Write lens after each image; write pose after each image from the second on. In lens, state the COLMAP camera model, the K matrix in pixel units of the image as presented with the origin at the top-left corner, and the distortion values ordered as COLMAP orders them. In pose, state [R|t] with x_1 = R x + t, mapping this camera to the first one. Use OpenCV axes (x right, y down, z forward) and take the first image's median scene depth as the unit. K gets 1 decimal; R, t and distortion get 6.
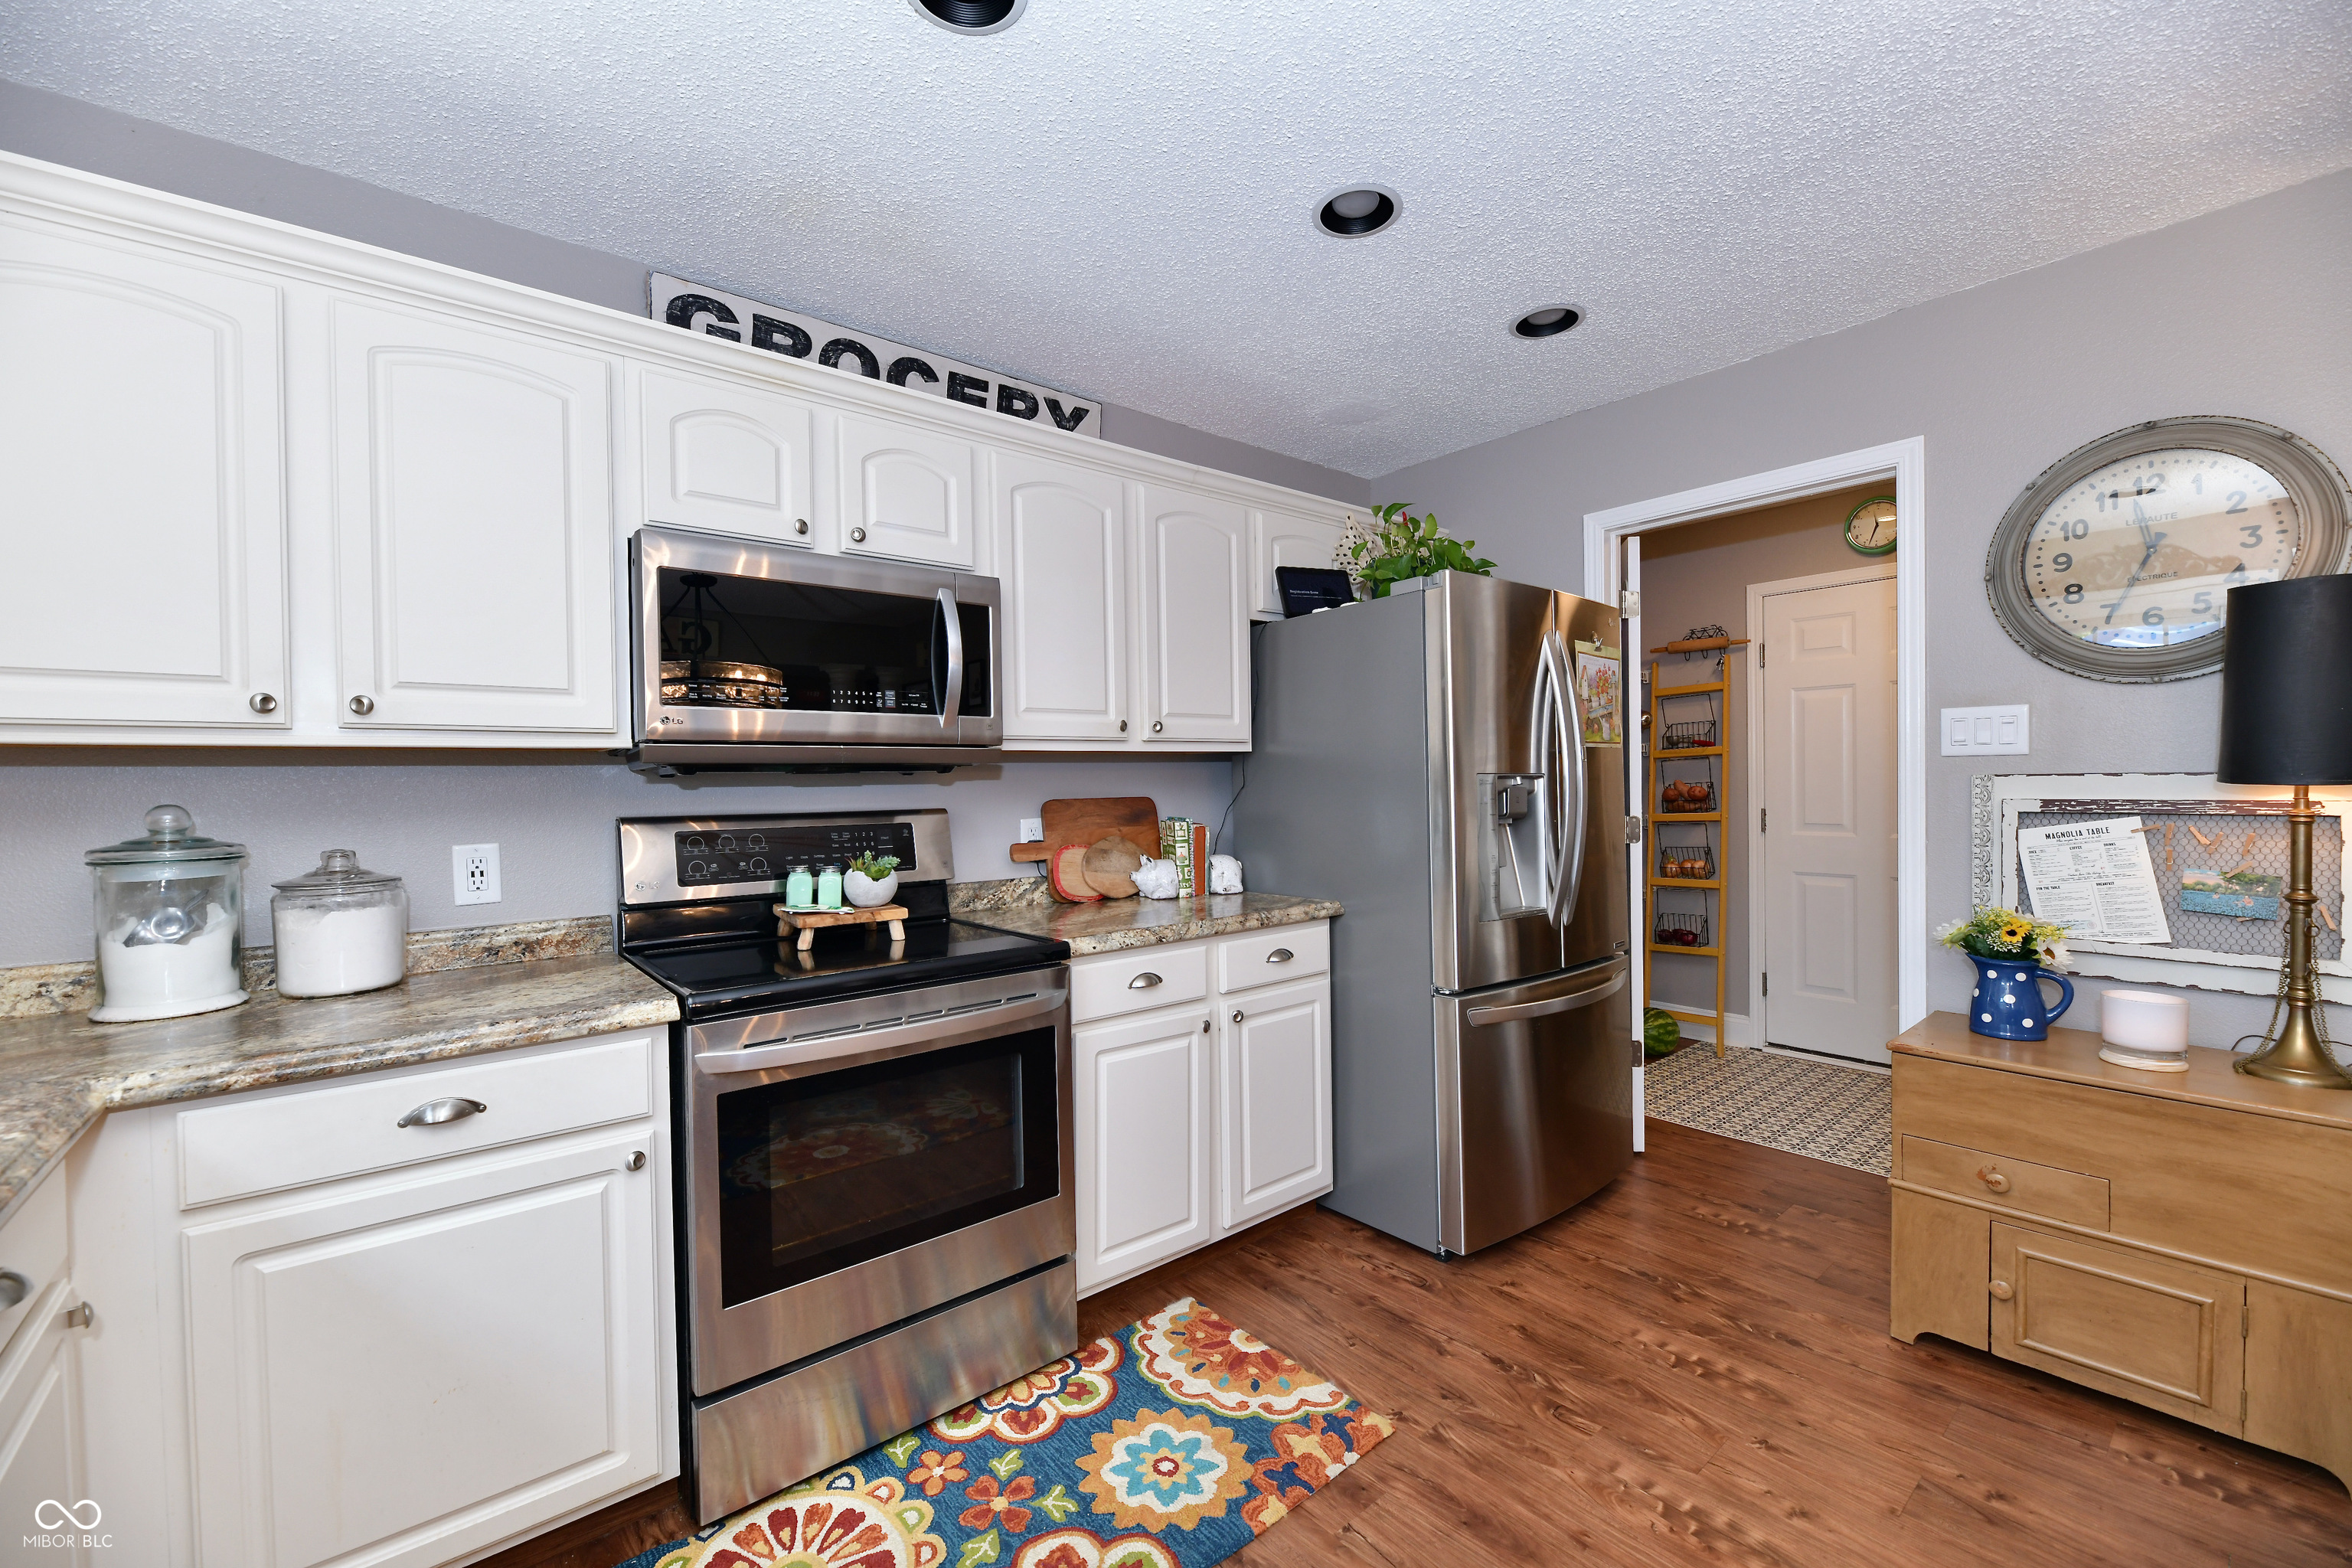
lens RADIAL K [[940.0, 0, 1167.8], [0, 940.0, 794.3], [0, 0, 1]] dist [-0.015849, -0.000769]
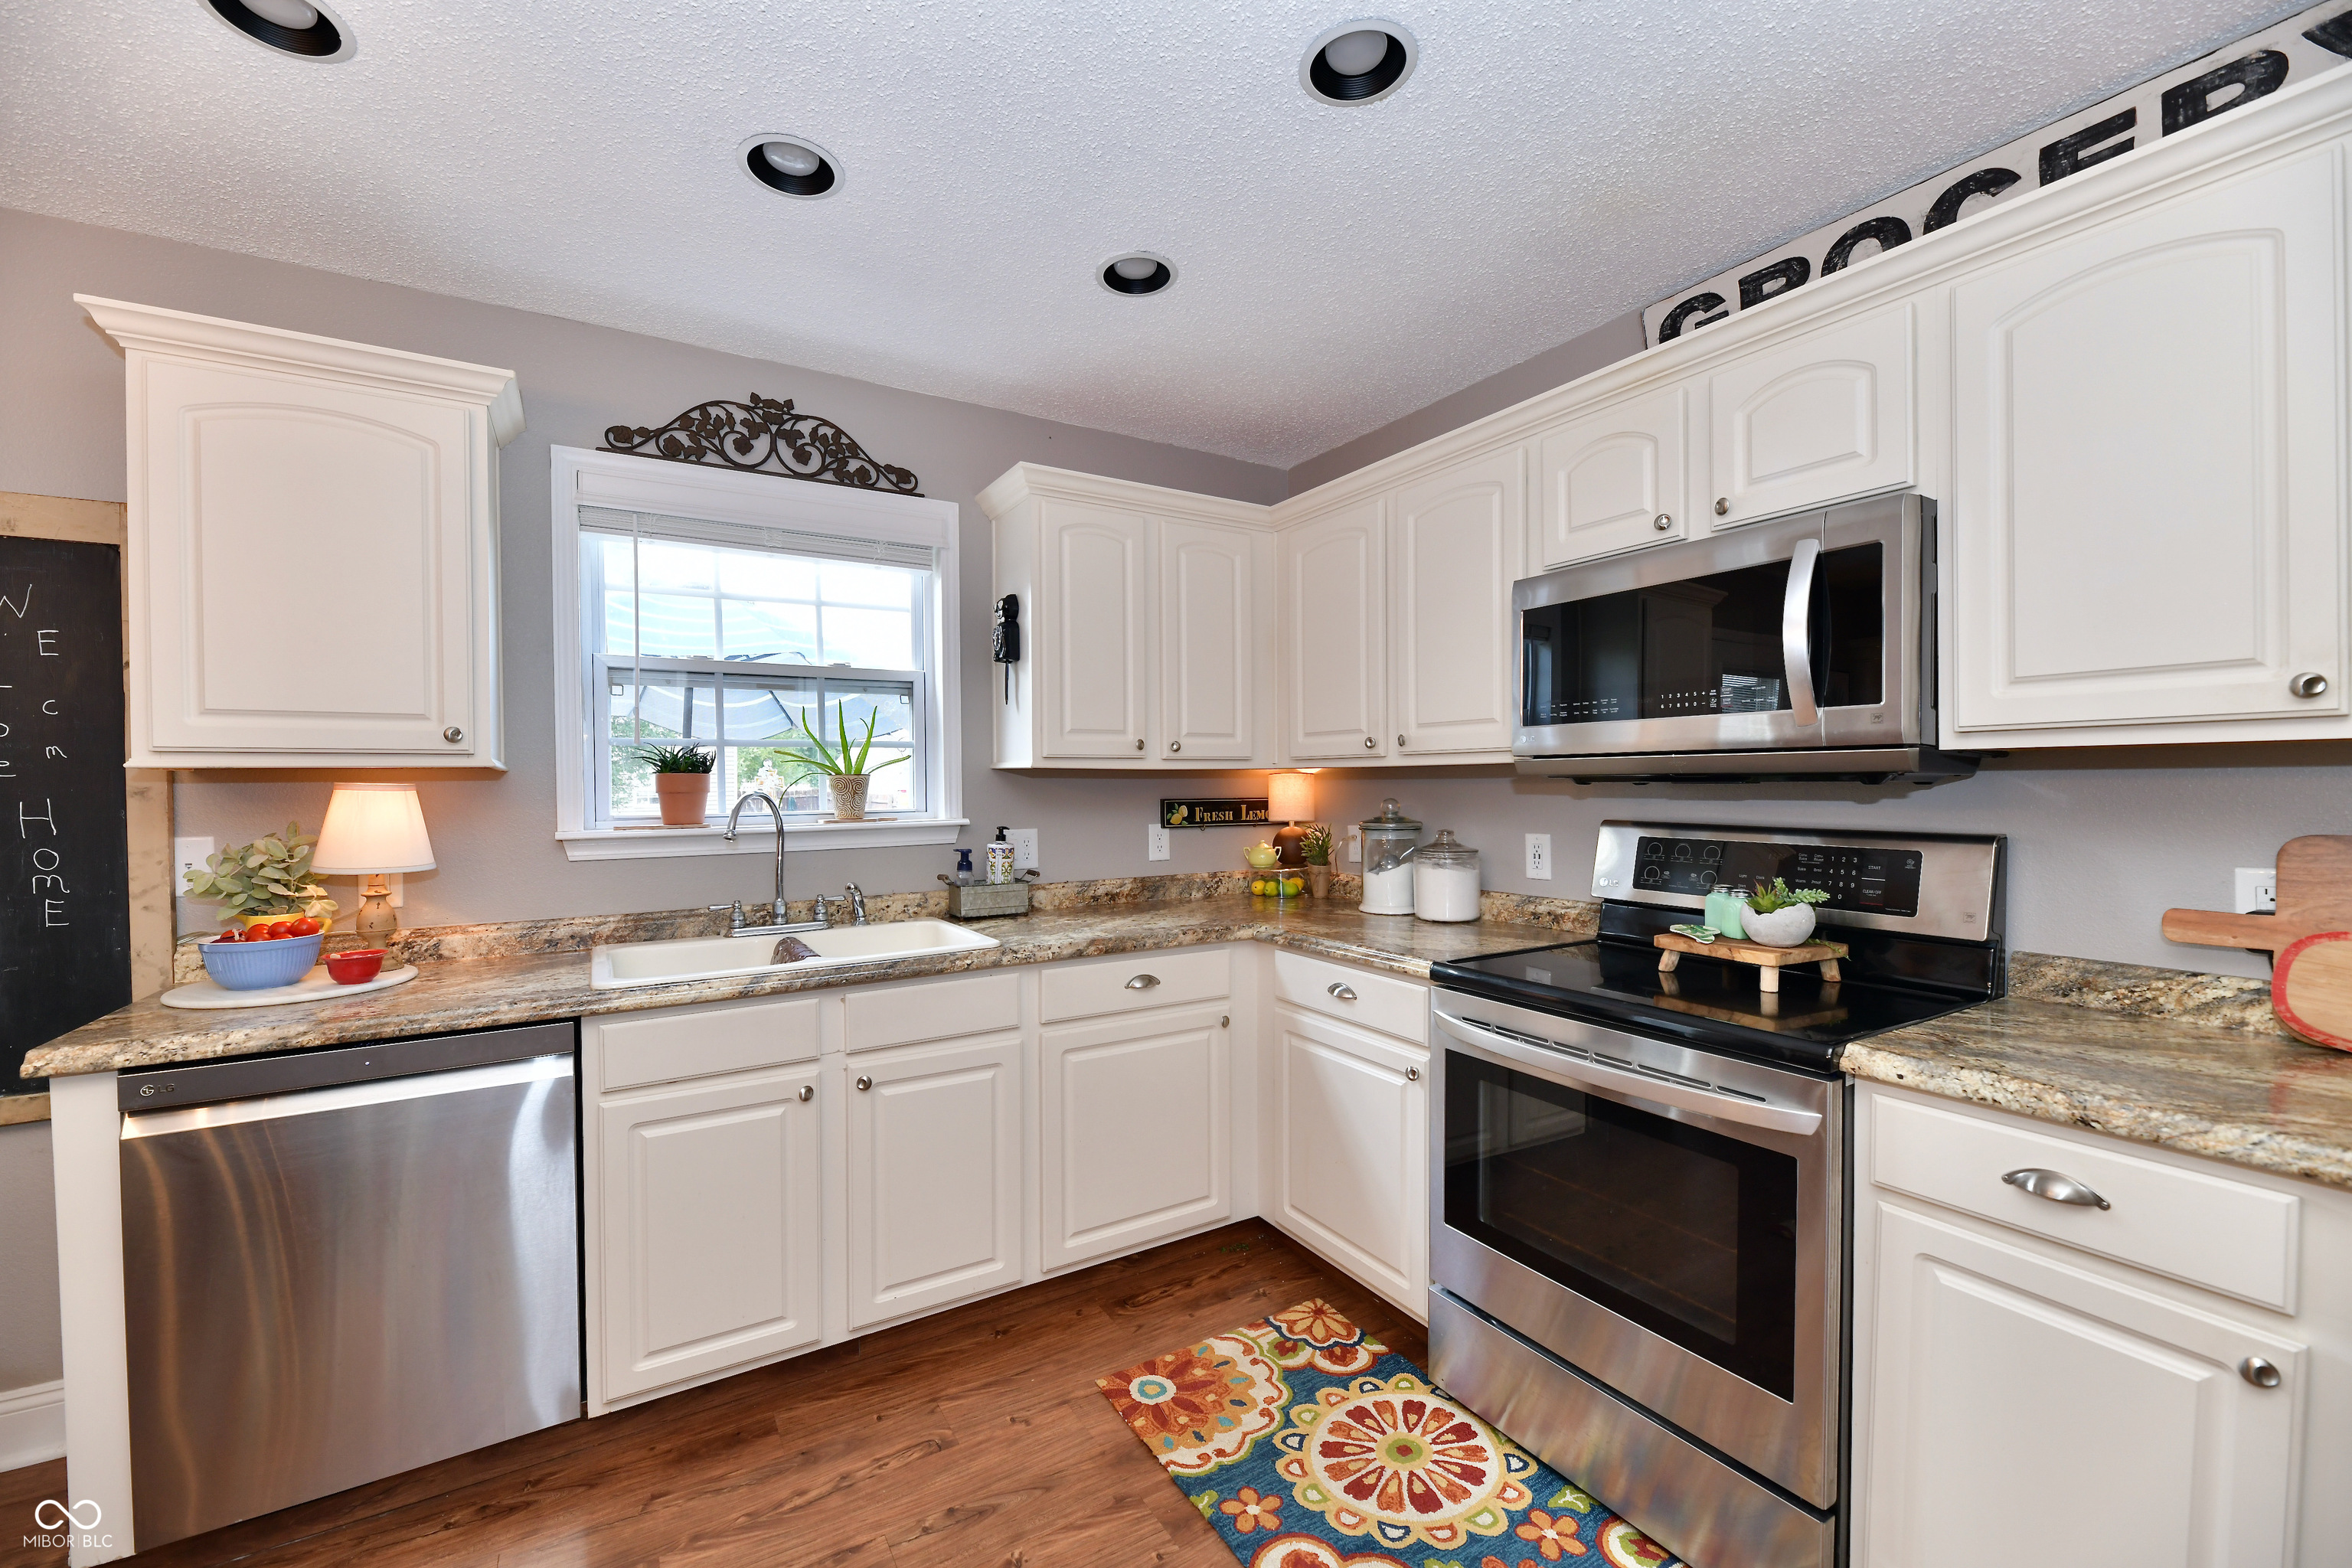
lens RADIAL K [[940.0, 0, 1160.8], [0, 940.0, 792.4], [0, 0, 1]] dist [-0.015849, -0.000769]
pose [[-0.165643, 0.027048, -0.985815, 0.626617], [-0.003455, 0.999602, 0.028007, -0.038826], [0.986180, 0.008045, -0.165483, 0.662410]]
